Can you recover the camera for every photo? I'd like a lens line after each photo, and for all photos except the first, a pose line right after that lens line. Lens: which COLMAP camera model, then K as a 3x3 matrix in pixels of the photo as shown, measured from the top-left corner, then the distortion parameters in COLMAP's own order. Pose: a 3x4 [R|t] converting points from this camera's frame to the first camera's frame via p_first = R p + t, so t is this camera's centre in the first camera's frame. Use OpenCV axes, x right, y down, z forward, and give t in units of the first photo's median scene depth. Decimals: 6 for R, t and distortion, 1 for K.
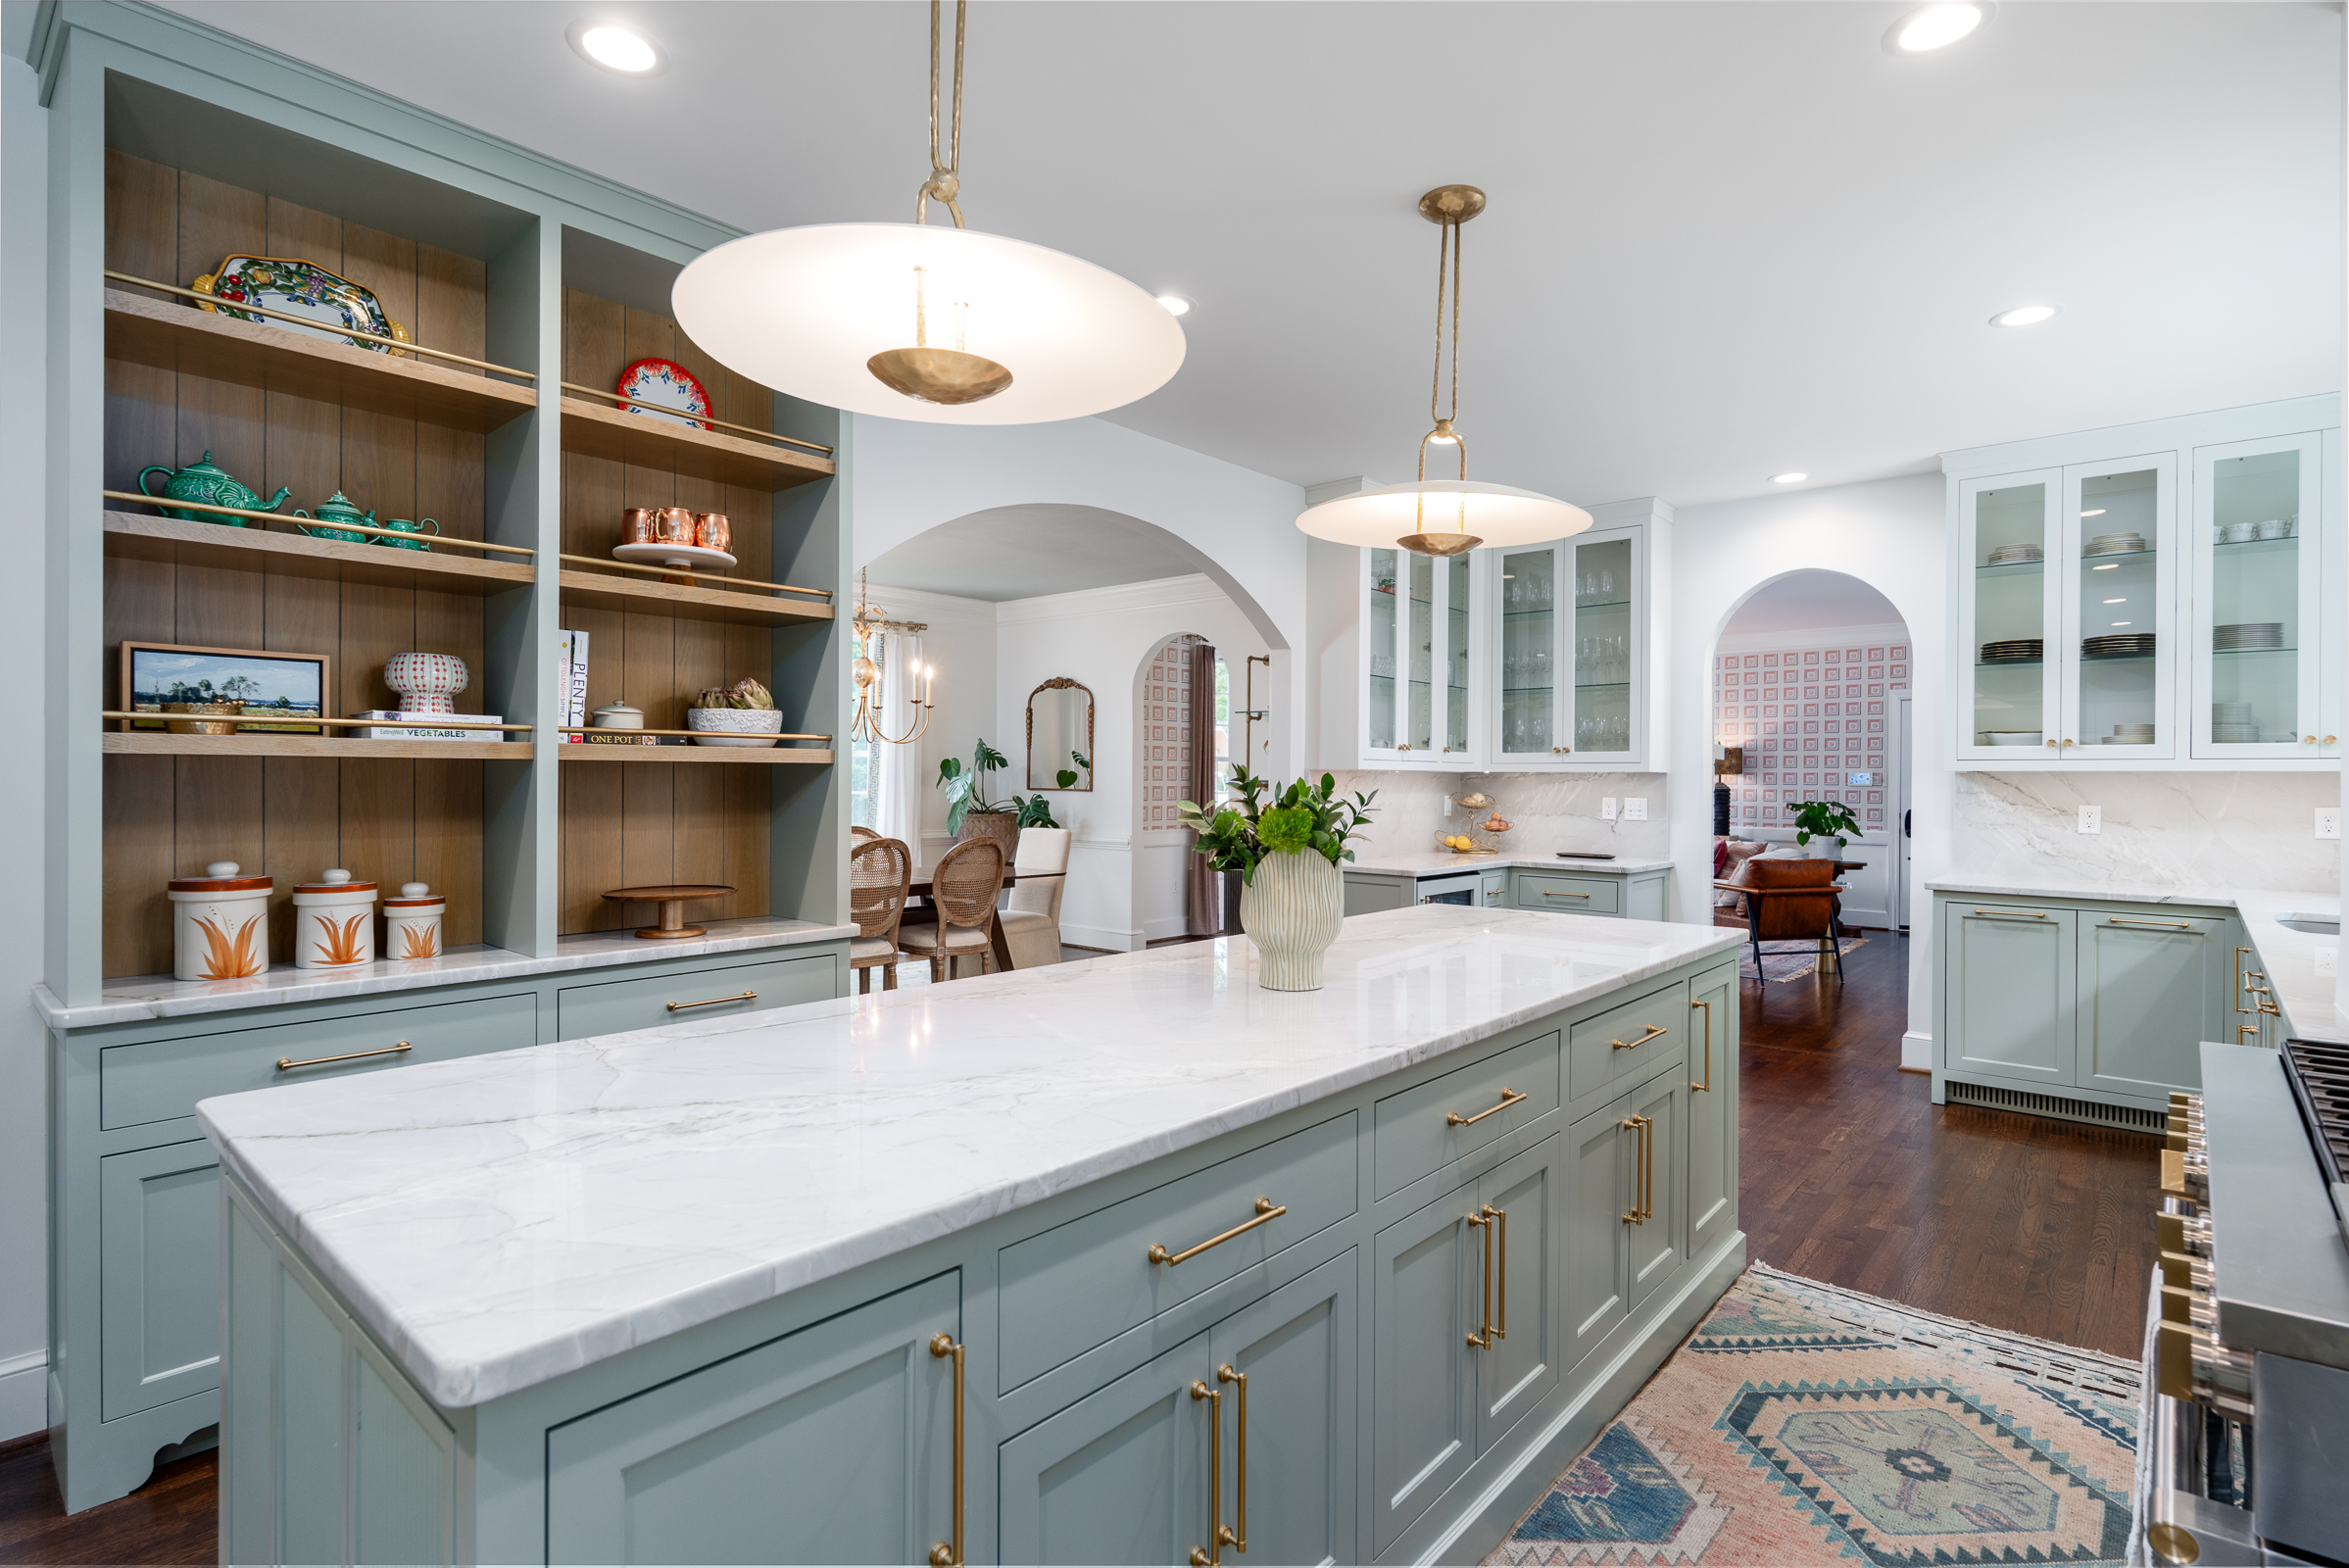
lens RADIAL K [[1141.9, 0, 1173.9], [0, 1141.9, 792.4], [0, 0, 1]] dist [-0.001769, -0.000060]
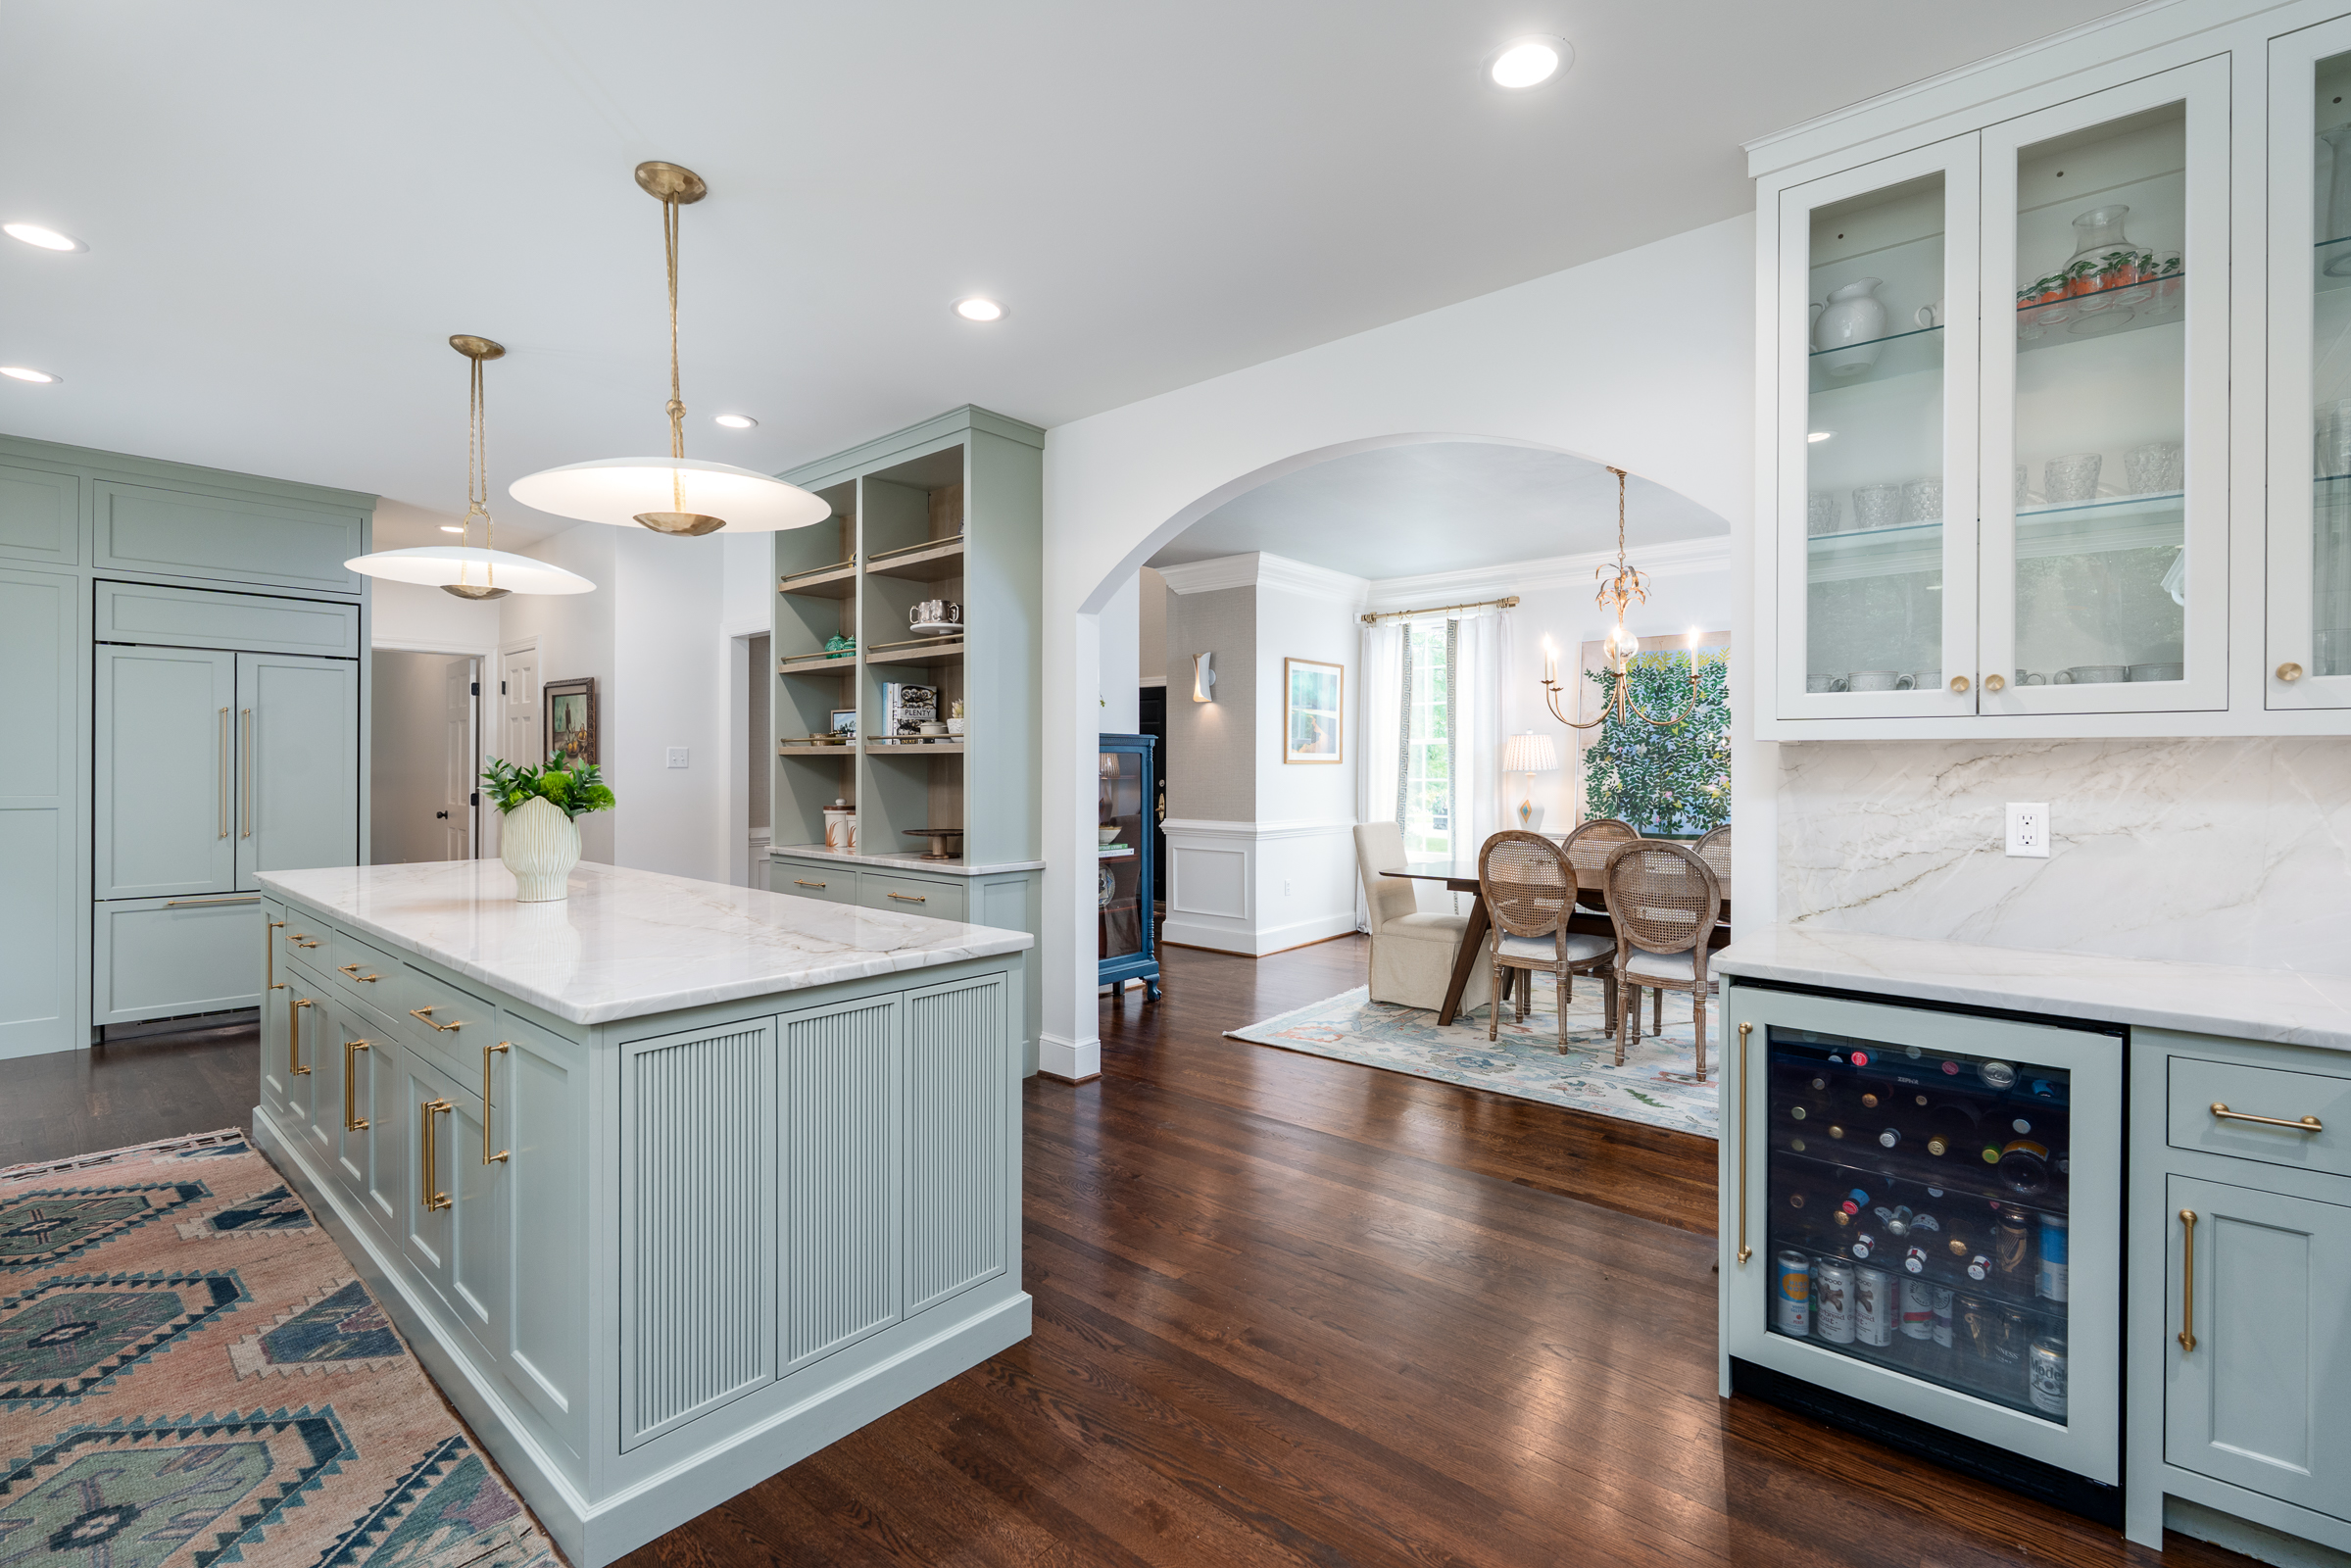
lens RADIAL K [[1045.9, 0, 1173.5], [0, 1045.9, 762.9], [0, 0, 1]] dist [0.003615, 0.000237]
pose [[-0.000003, -0.007368, -0.999973, 1.310246], [-0.012994, 0.999888, -0.007368, -0.006586], [0.999916, 0.012994, -0.000099, 1.626744]]
